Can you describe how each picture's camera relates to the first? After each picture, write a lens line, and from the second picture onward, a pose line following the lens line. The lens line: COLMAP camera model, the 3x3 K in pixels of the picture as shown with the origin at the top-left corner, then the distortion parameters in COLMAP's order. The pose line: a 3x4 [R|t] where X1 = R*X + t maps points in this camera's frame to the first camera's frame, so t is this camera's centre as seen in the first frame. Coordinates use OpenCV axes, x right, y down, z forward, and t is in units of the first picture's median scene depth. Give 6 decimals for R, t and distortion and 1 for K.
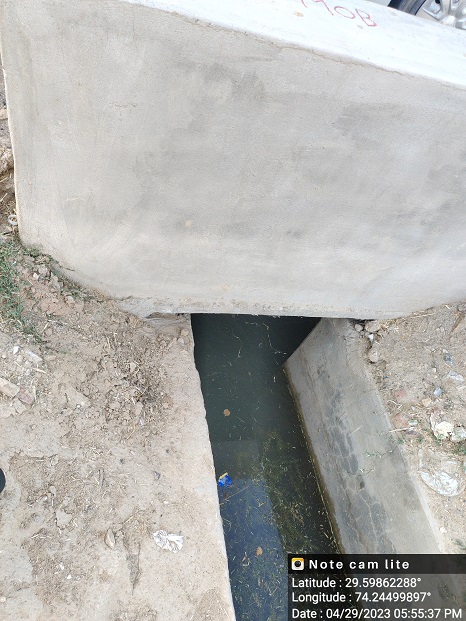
lens RADIAL K [[470.6, 0, 232.8], [0, 470.6, 335.7], [0, 0, 1]] dist [0.053380, -0.117627]
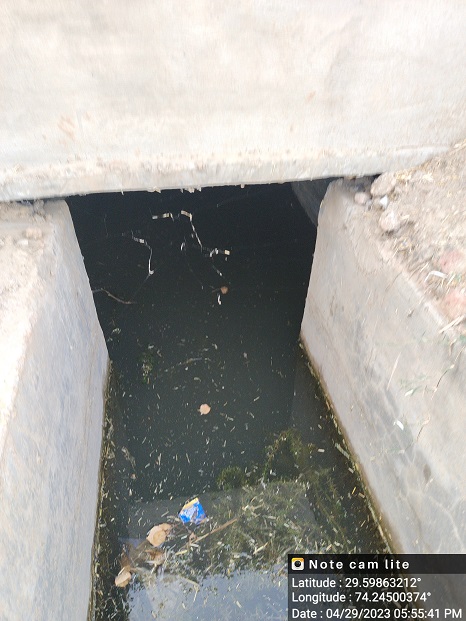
lens RADIAL K [[470.6, 0, 232.8], [0, 470.6, 335.7], [0, 0, 1]] dist [0.053380, -0.117627]
pose [[0.953892, -0.200363, -0.223483, 0.210166], [0.145823, 0.960155, -0.238407, 0.255254], [0.262346, 0.194825, 0.945102, 0.443429]]
